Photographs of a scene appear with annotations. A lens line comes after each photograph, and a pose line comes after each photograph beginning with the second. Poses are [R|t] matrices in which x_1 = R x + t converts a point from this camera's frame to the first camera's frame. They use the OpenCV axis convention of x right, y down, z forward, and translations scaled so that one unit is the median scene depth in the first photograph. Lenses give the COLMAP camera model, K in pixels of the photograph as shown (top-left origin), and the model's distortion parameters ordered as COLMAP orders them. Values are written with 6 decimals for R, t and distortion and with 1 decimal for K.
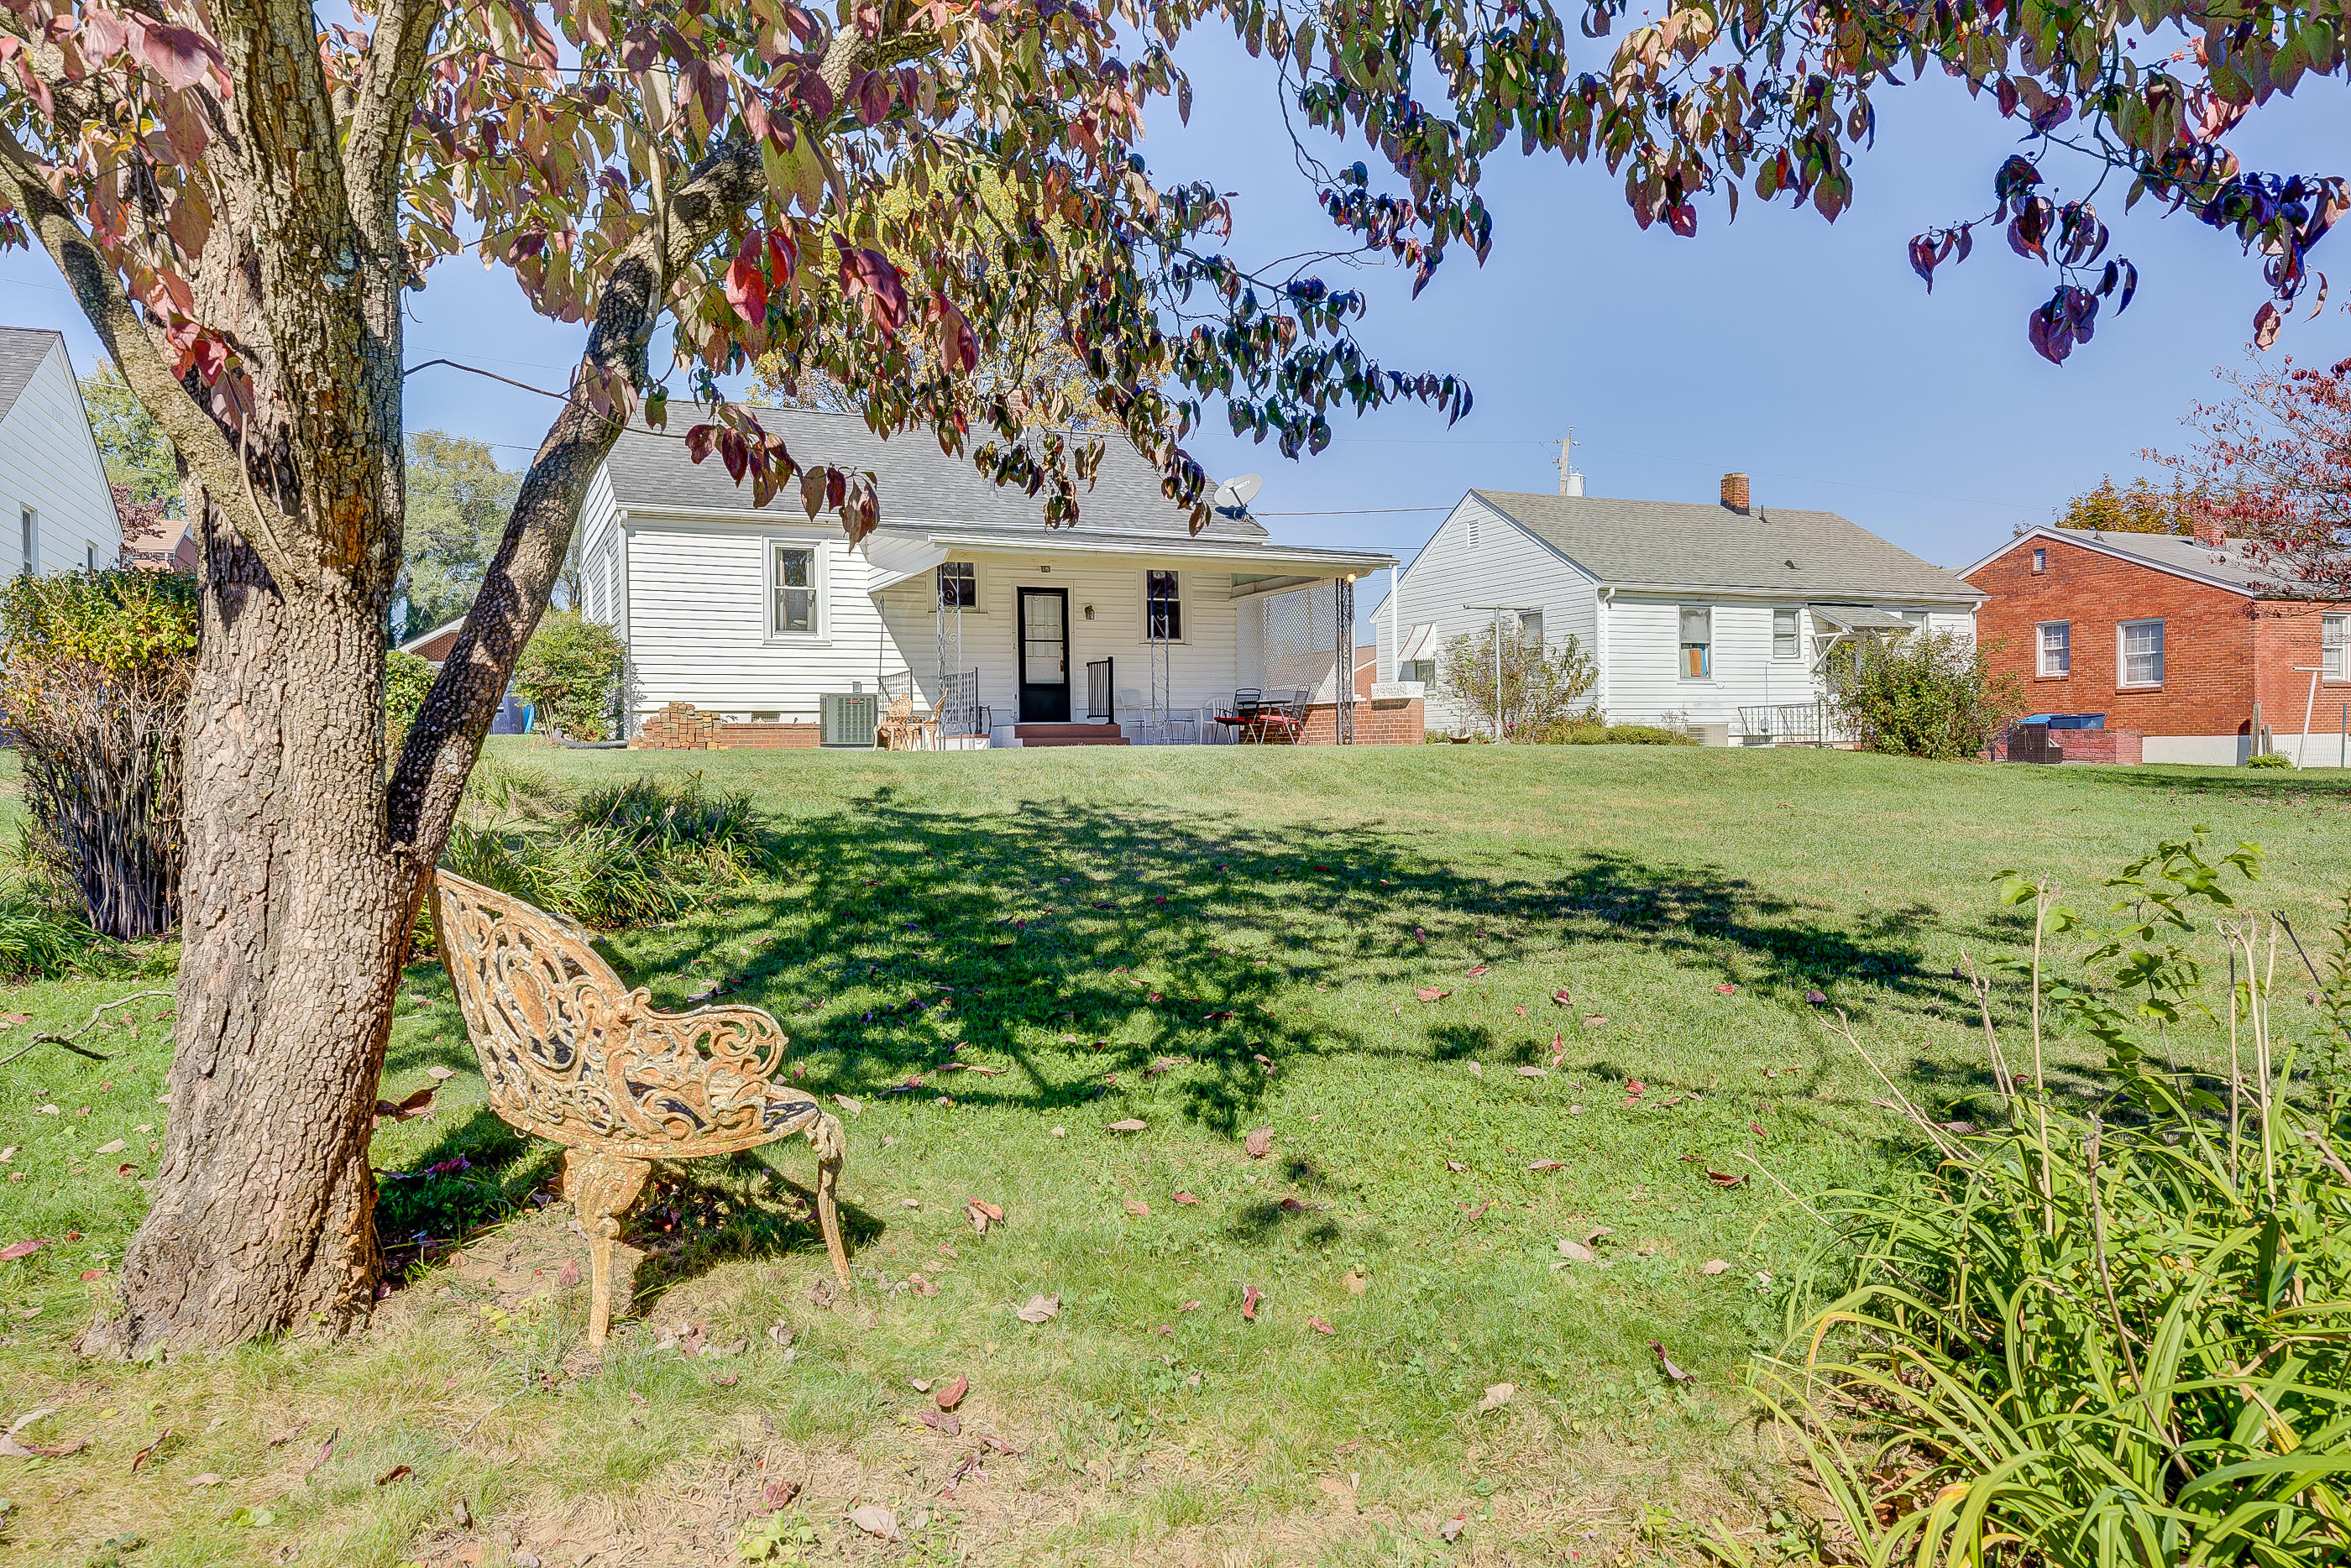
lens RADIAL K [[1558.0, 0, 1172.6], [0, 1558.0, 786.3], [0, 0, 1]] dist [0.027109, -0.003833]
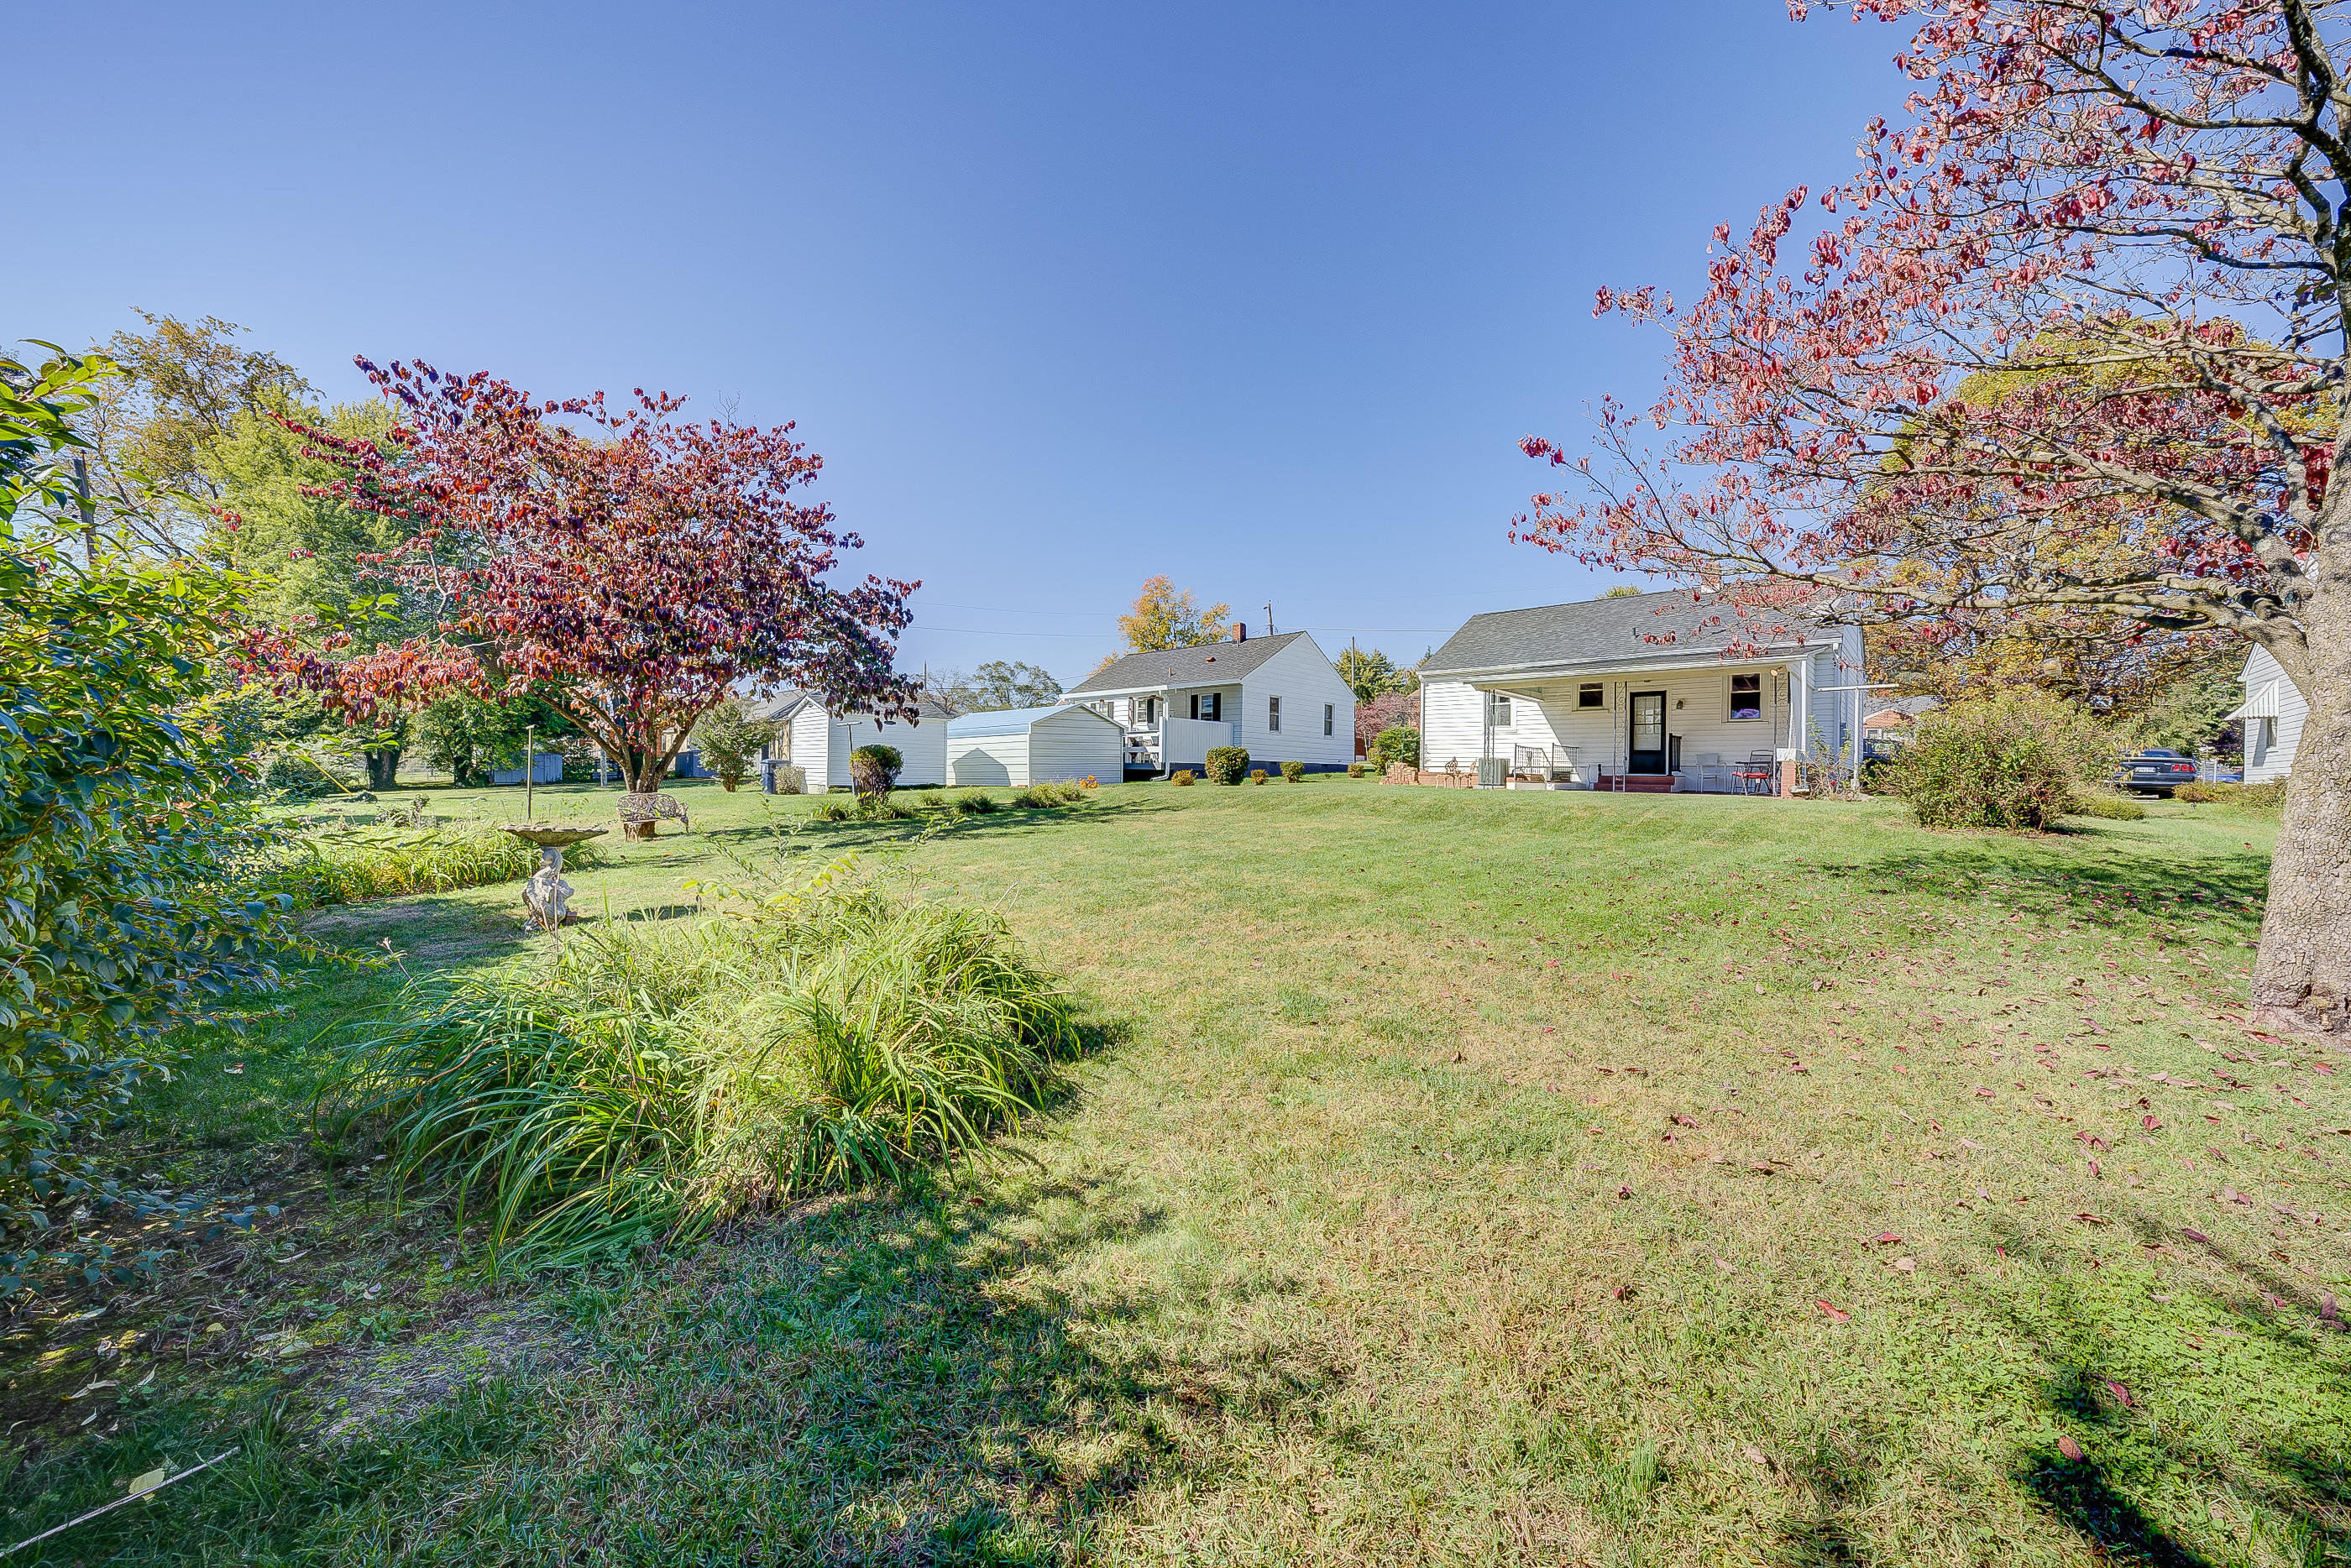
lens RADIAL K [[819.6, 0, 1181.2], [0, 819.6, 777.5], [0, 0, 1]] dist [-0.007244, 0.000228]
pose [[0.376030, 0.018877, -0.926415, 0.525538], [-0.042446, 0.999094, 0.003129, -0.019502], [0.925635, 0.038146, 0.376491, 0.227675]]
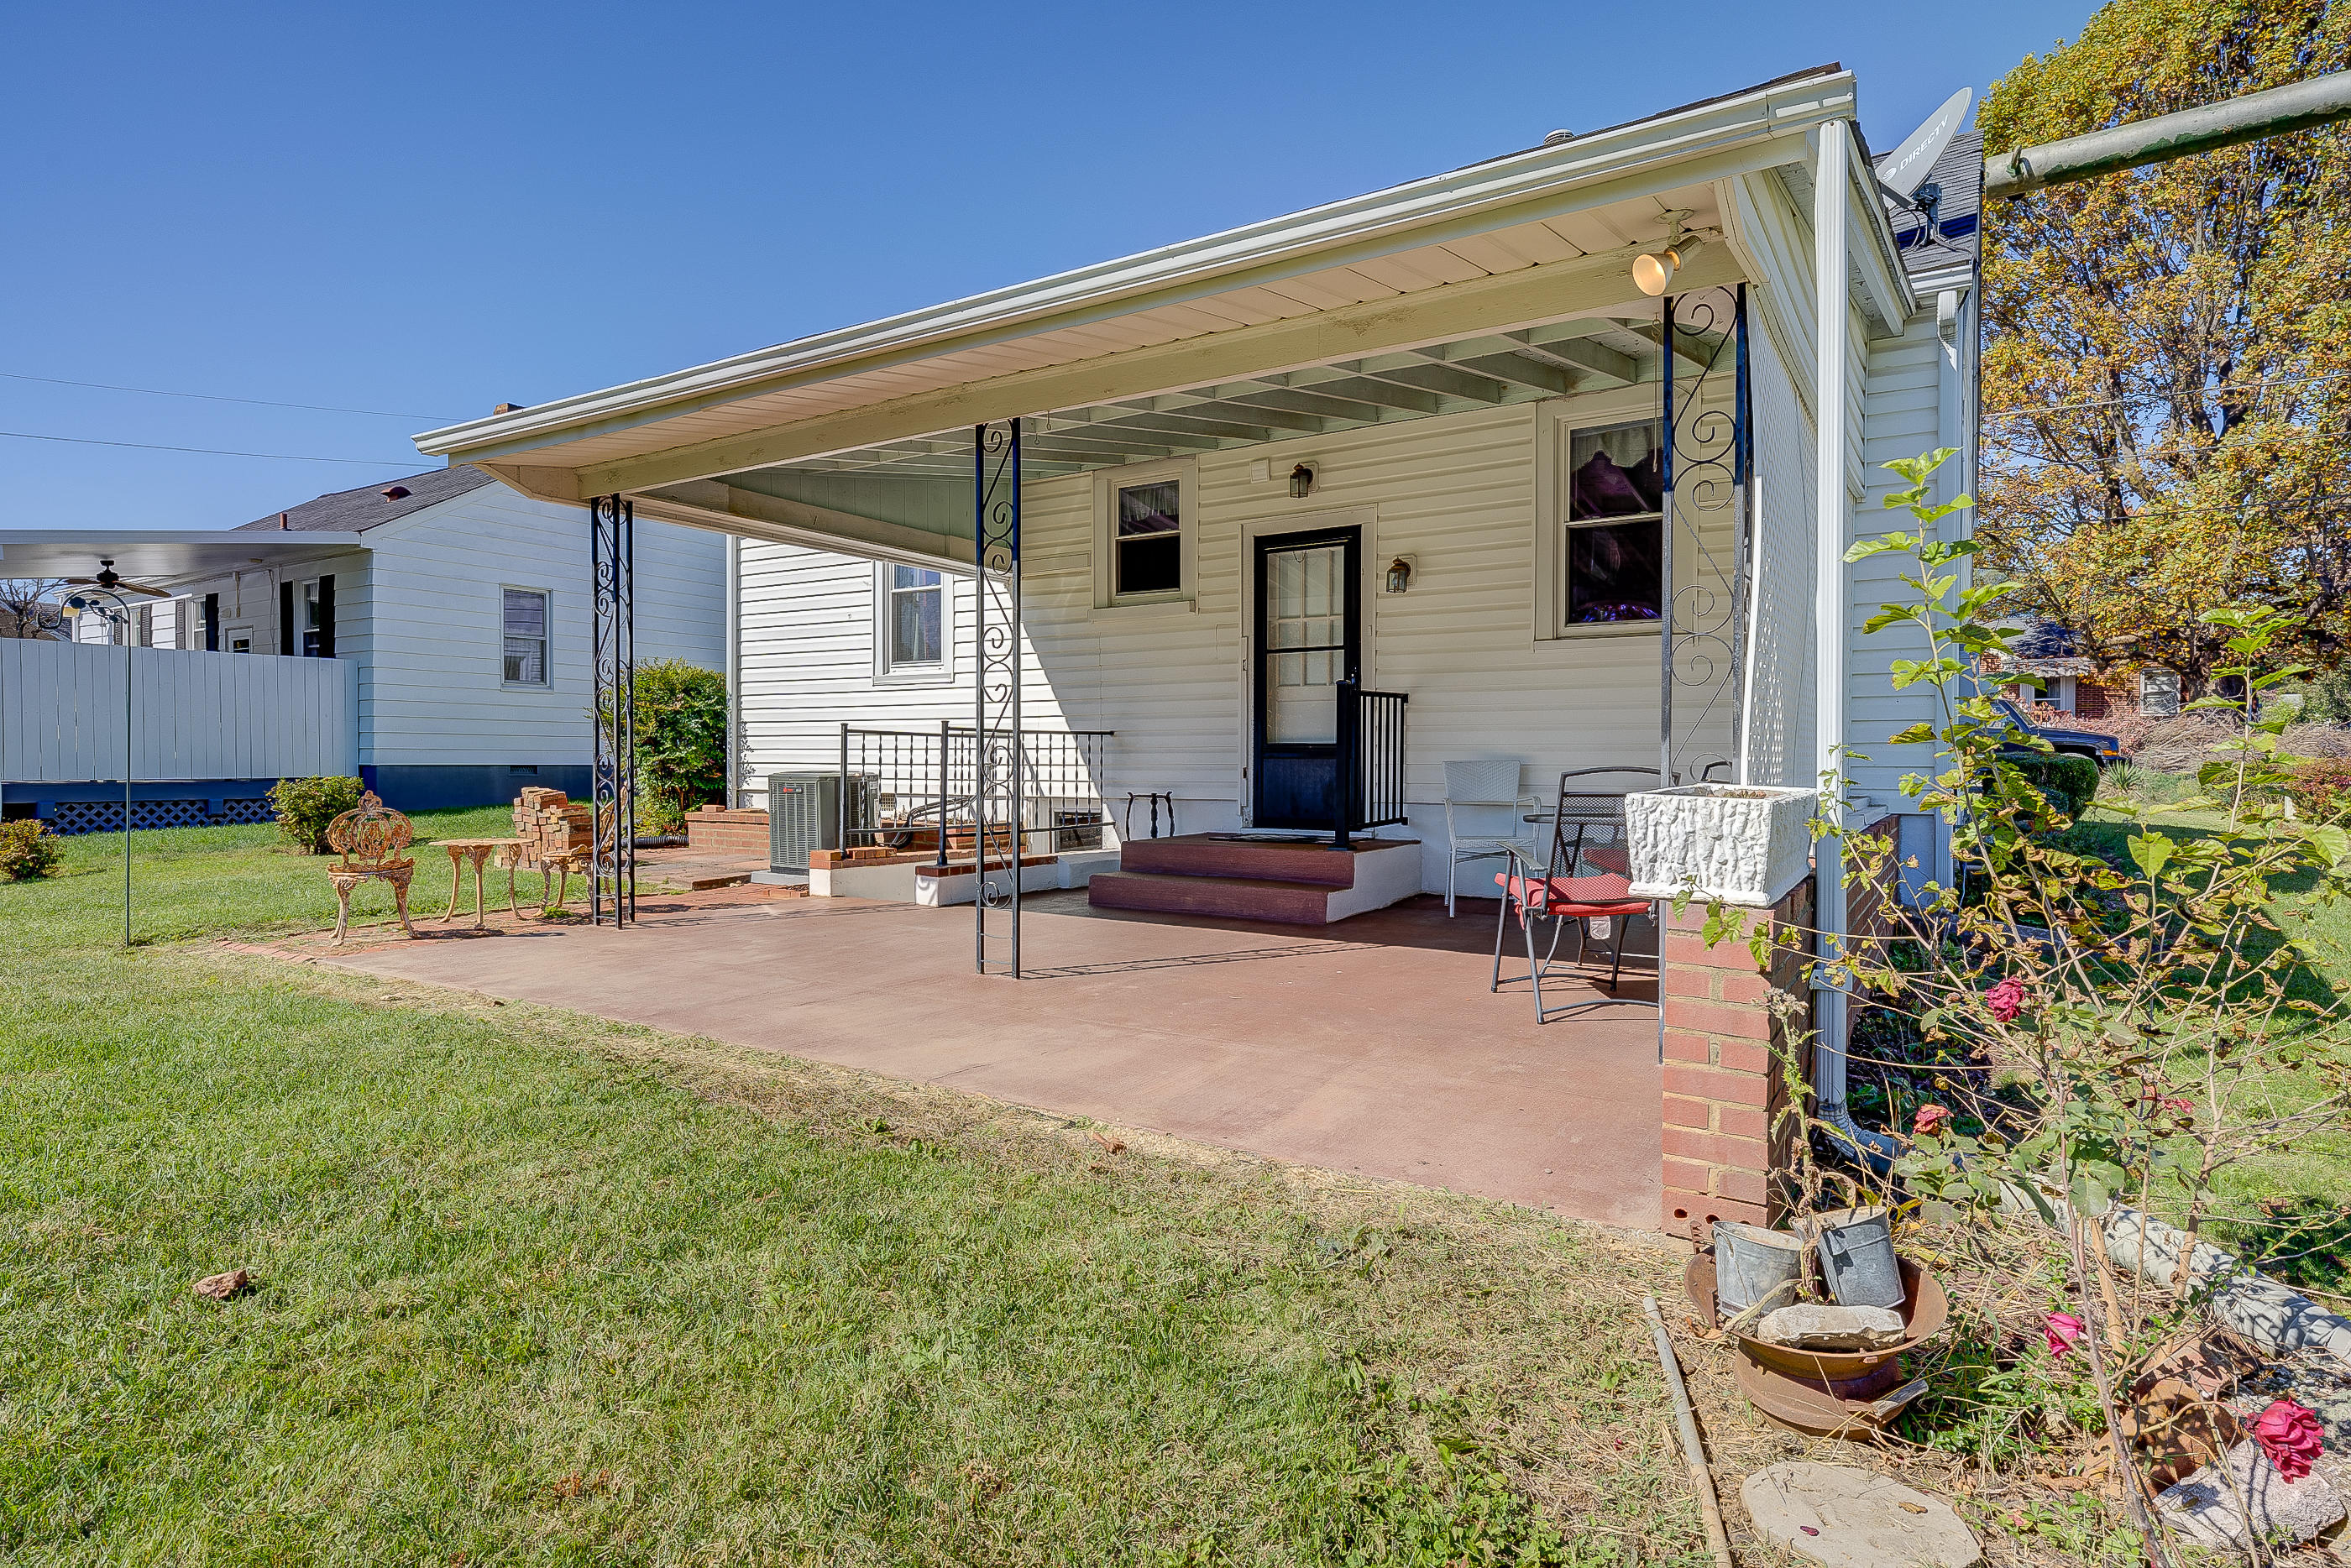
lens RADIAL K [[1238.4, 0, 1176.2], [0, 1238.4, 777.5], [0, 0, 1]] dist [0.000569, 0.000079]
pose [[0.535089, 0.027628, -0.844344, 0.198714], [-0.030364, 0.999448, 0.013461, -0.059909], [0.844250, 0.018435, 0.535632, 0.775339]]
